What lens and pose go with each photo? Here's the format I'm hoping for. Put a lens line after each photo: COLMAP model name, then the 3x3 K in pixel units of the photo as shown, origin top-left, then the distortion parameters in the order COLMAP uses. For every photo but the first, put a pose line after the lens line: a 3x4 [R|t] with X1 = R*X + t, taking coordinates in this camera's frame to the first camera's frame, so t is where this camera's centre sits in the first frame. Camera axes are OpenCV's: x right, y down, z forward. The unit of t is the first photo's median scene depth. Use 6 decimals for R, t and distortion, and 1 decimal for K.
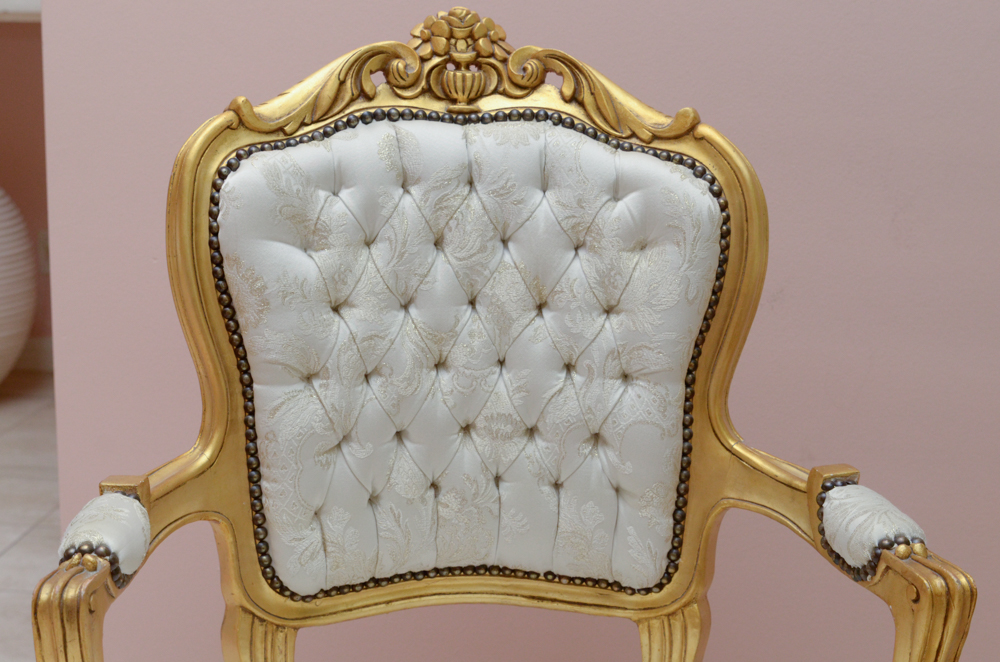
lens RADIAL K [[1577.2, 0, 498.4], [0, 1577.2, 330.0], [0, 0, 1]] dist [-0.002686, 0.000000]
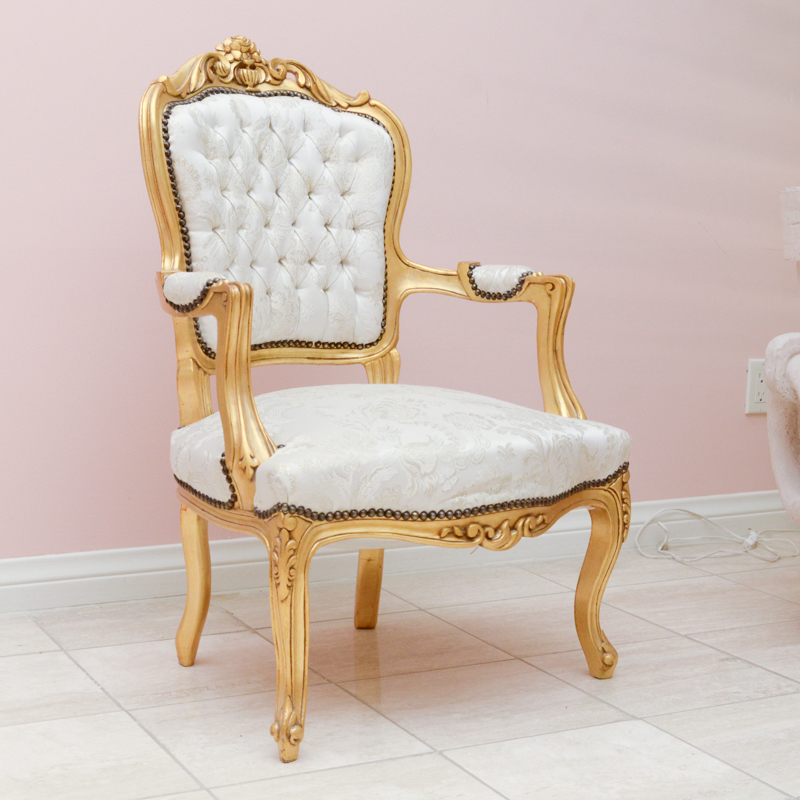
lens RADIAL K [[1752.1, 0, 401.3], [0, 1752.1, 400.7], [0, 0, 1]] dist [-0.066037, 0.000000]
pose [[0.826794, -0.071203, 0.557980, -1.050595], [0.118098, 0.991820, -0.048429, 0.339753], [-0.549968, 0.105937, 0.828440, -0.740873]]
